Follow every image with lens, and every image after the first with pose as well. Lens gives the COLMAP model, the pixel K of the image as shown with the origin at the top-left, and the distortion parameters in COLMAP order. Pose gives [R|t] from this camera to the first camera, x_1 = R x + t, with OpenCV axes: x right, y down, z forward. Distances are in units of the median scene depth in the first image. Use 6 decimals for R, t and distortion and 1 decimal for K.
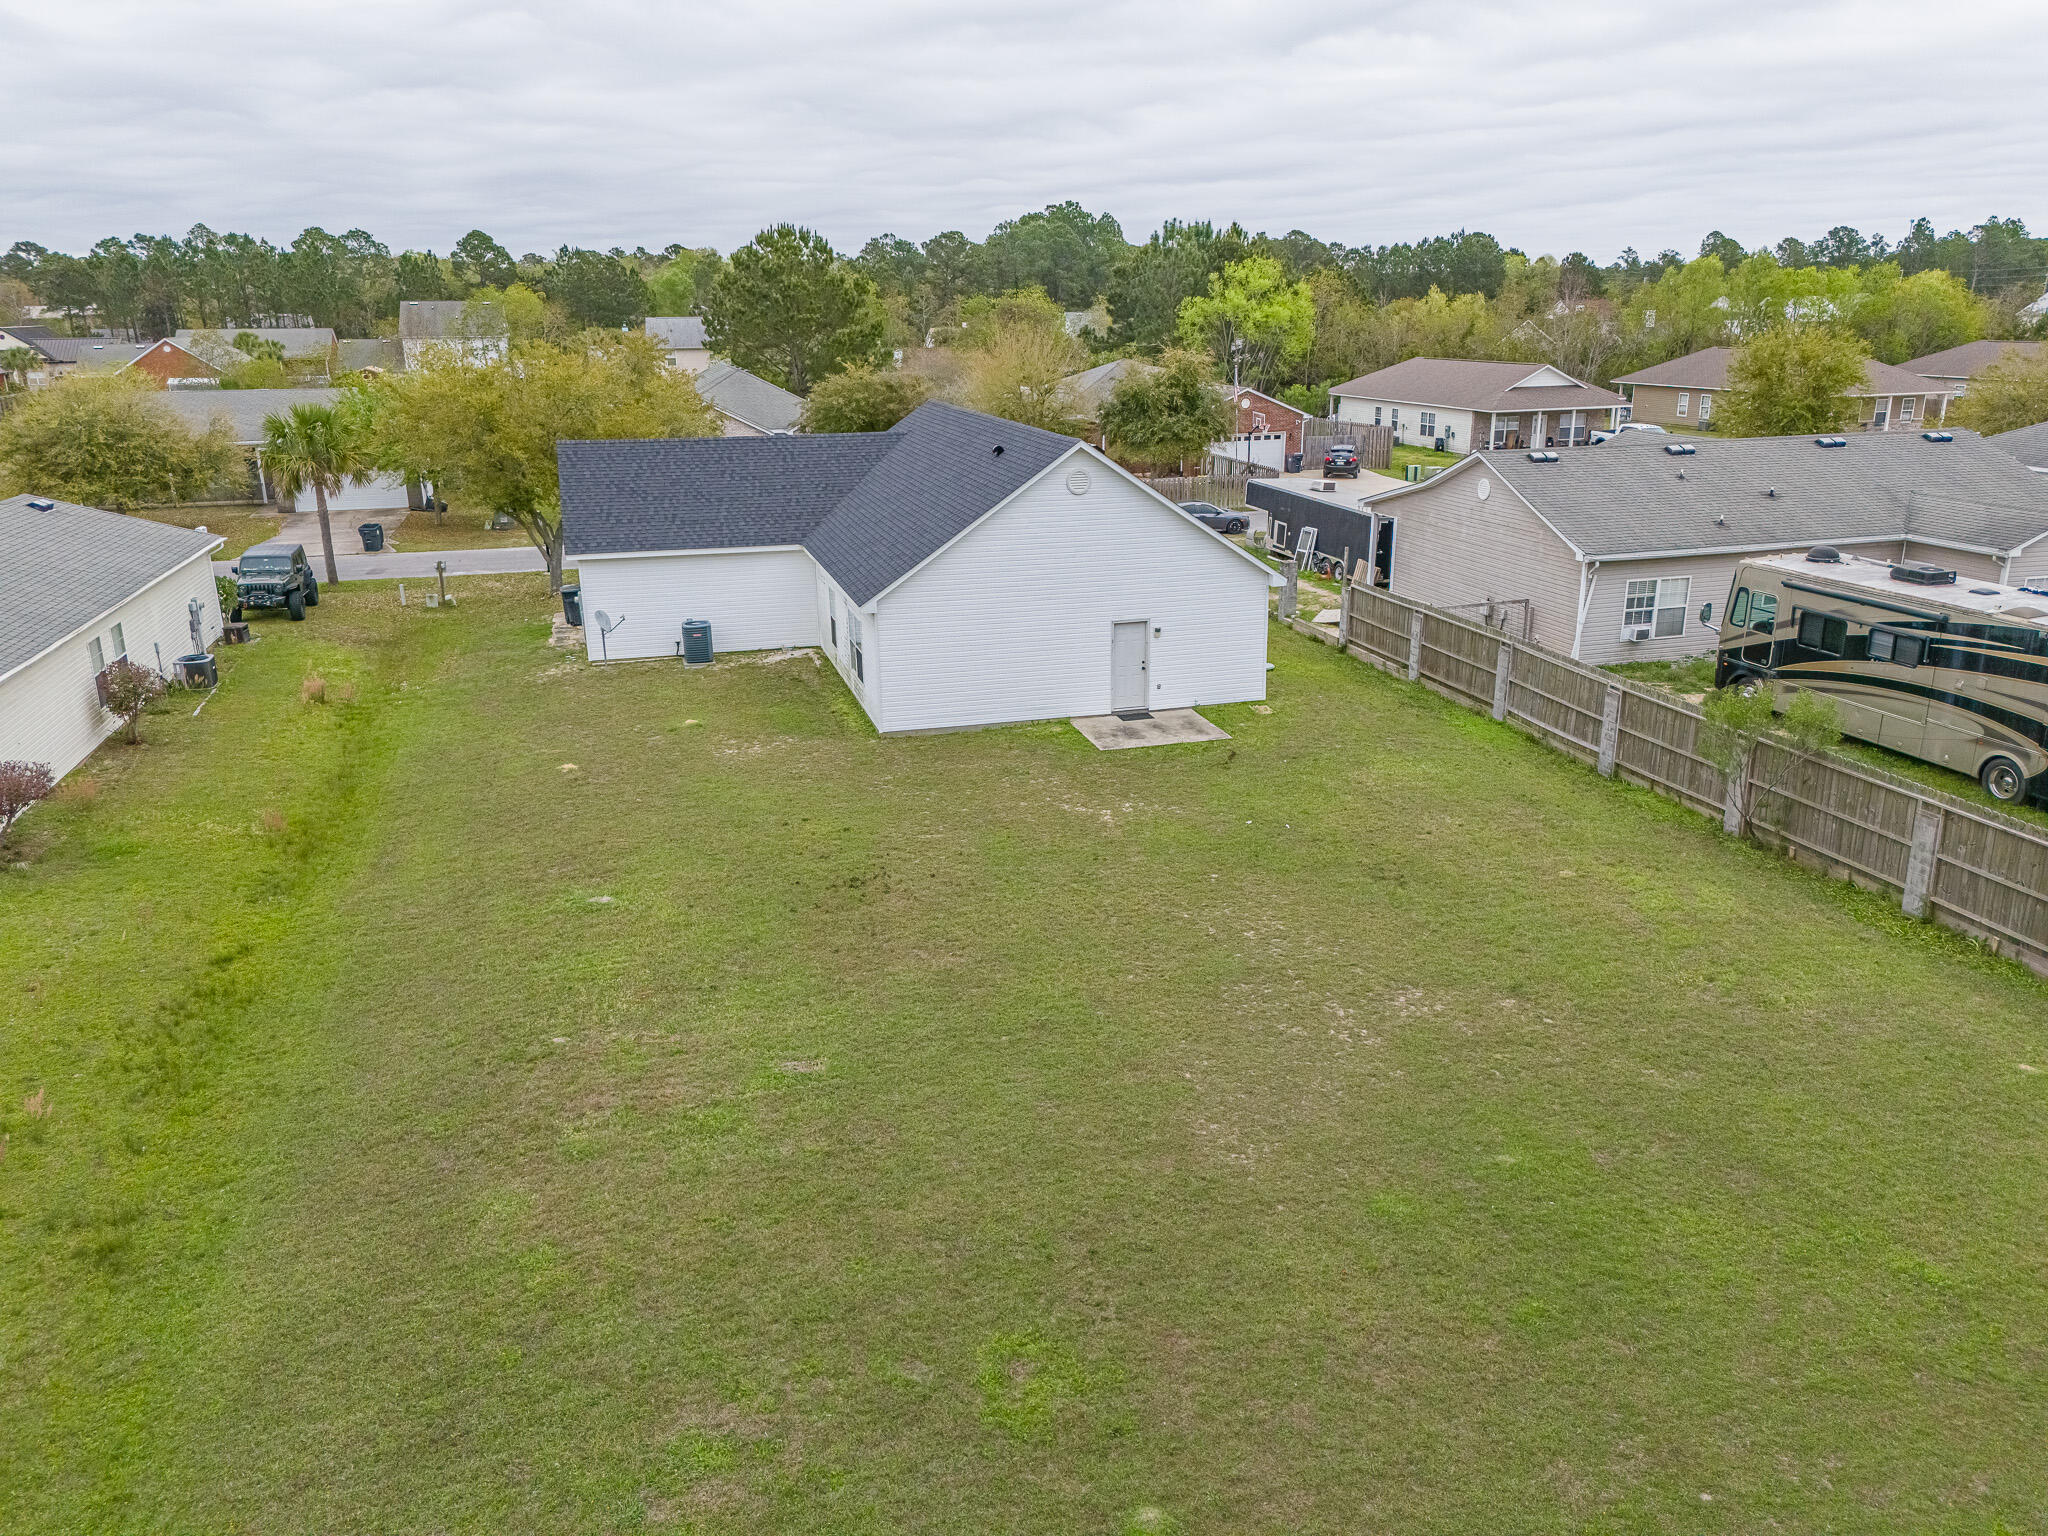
lens RADIAL K [[1507.5, 0, 1019.6], [0, 1507.5, 760.1], [0, 0, 1]] dist [0.063885, -0.051152]
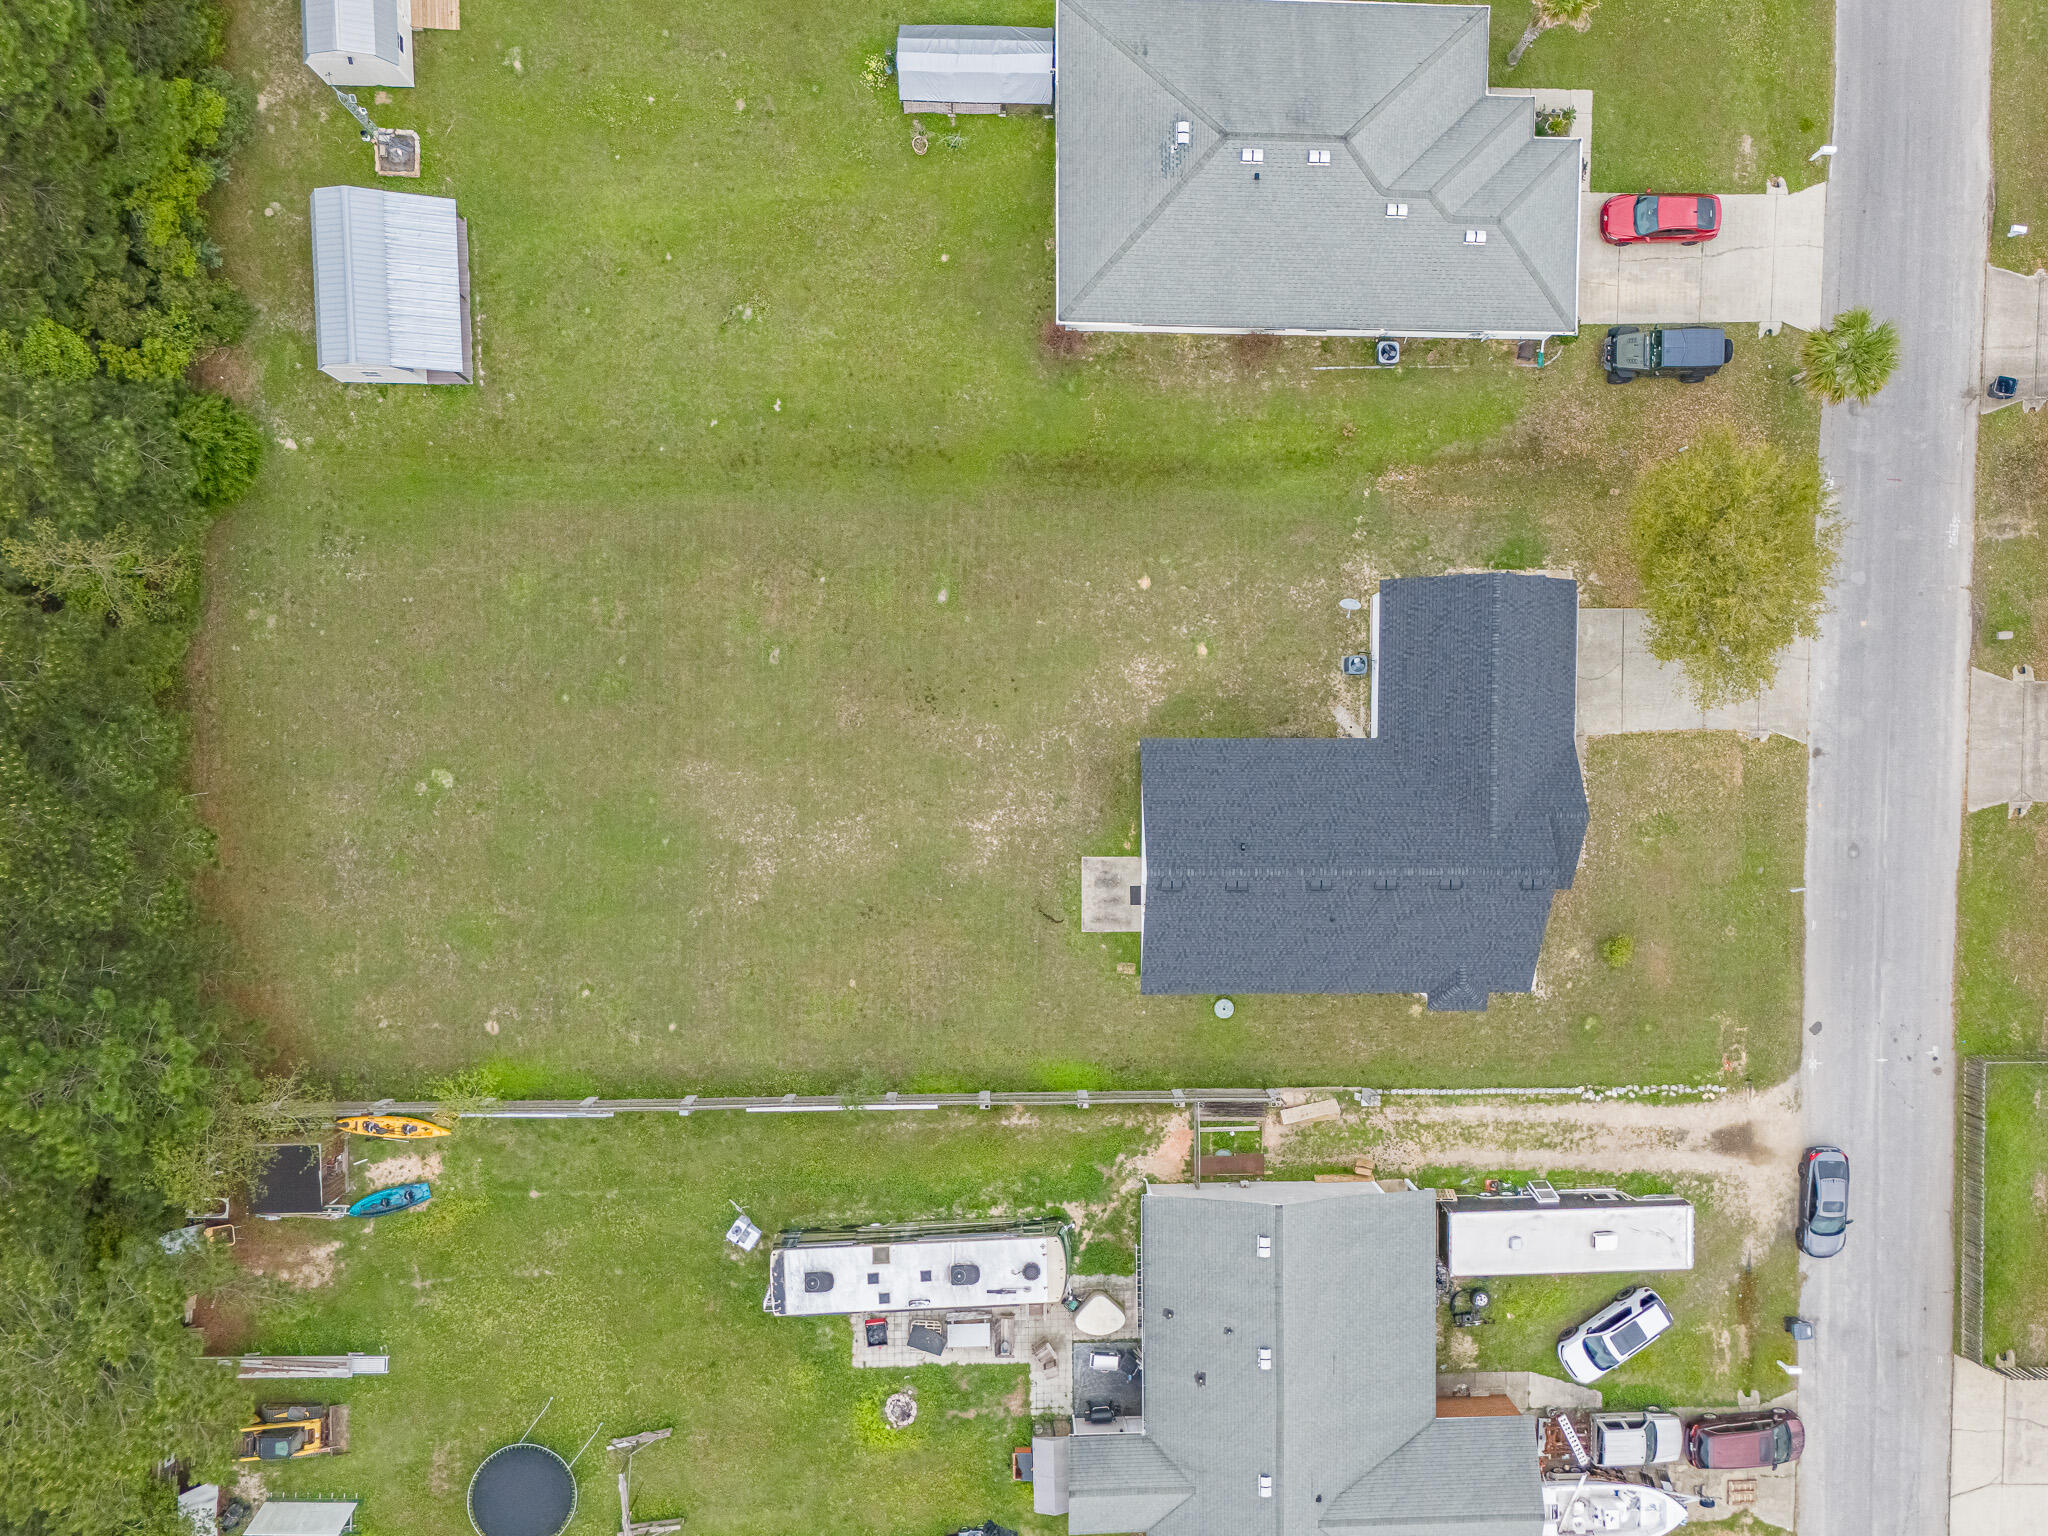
lens RADIAL K [[1719.9, 0, 1096.6], [0, 1719.9, 861.9], [0, 0, 1]] dist [0.040902, -0.007890]
pose [[-0.265771, 0.962748, 0.049816, -0.057957], [-0.340018, -0.141967, 0.929641, -2.252797], [0.902083, 0.230133, 0.365082, 0.267350]]
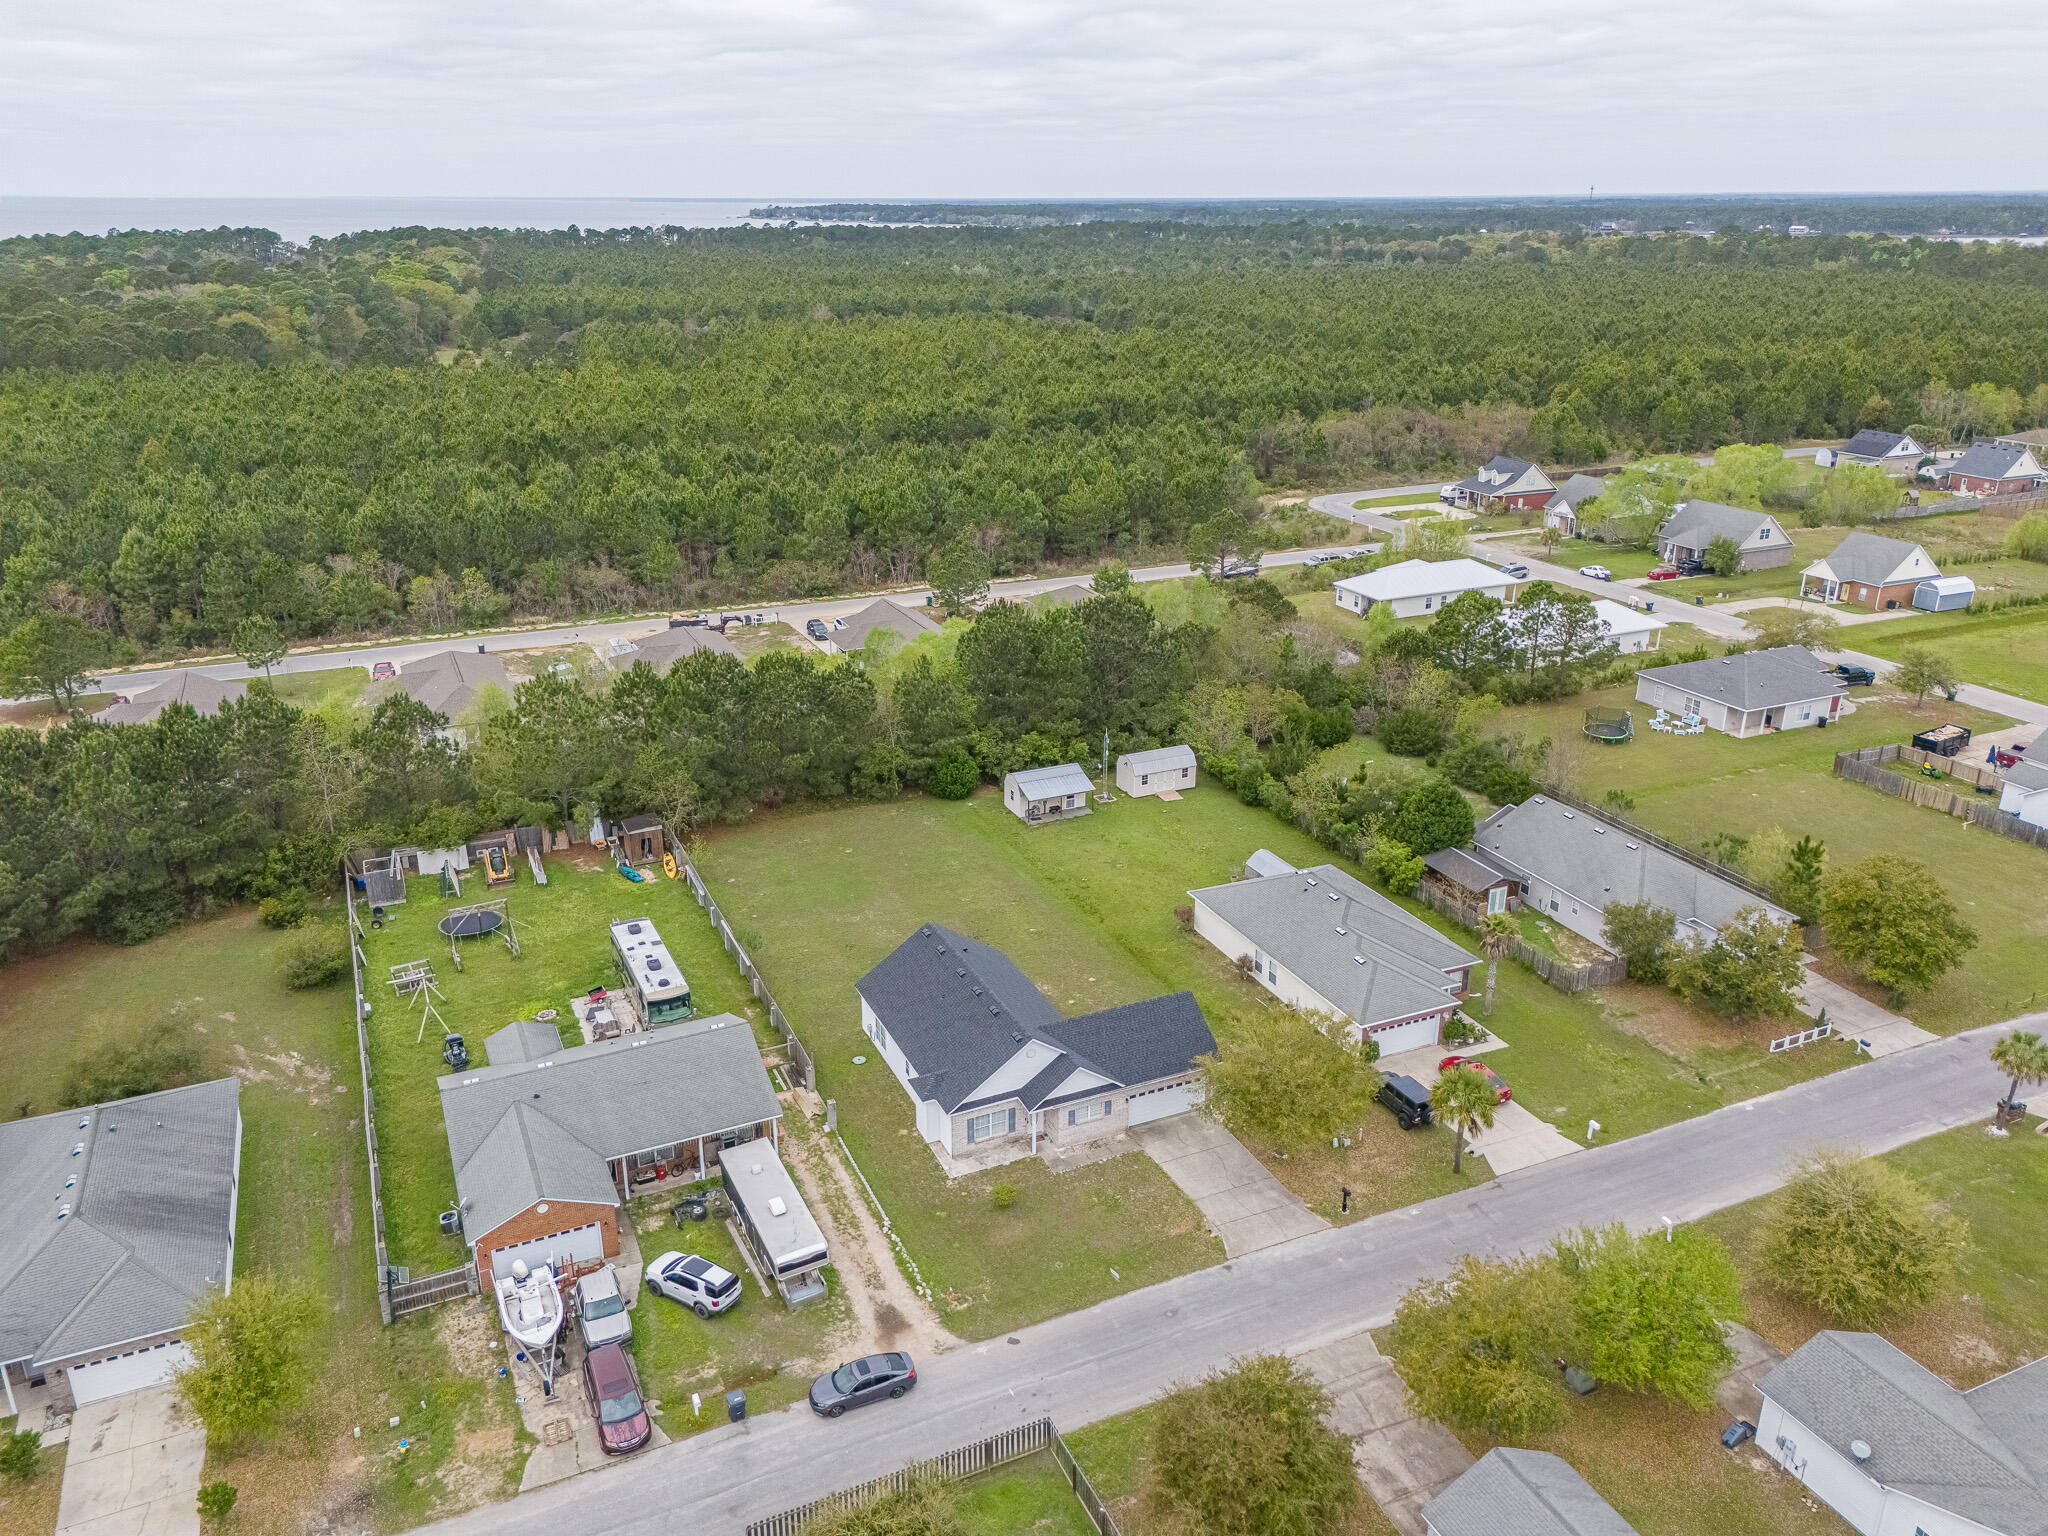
lens RADIAL K [[1507.5, 0, 1016.4], [0, 1507.5, 765.3], [0, 0, 1]] dist [0.063885, -0.051152]
pose [[-0.987930, 0.068809, -0.138781, 0.286534], [-0.029018, 0.797853, 0.602153, -2.469291], [0.152160, 0.598913, -0.786226, 3.515141]]
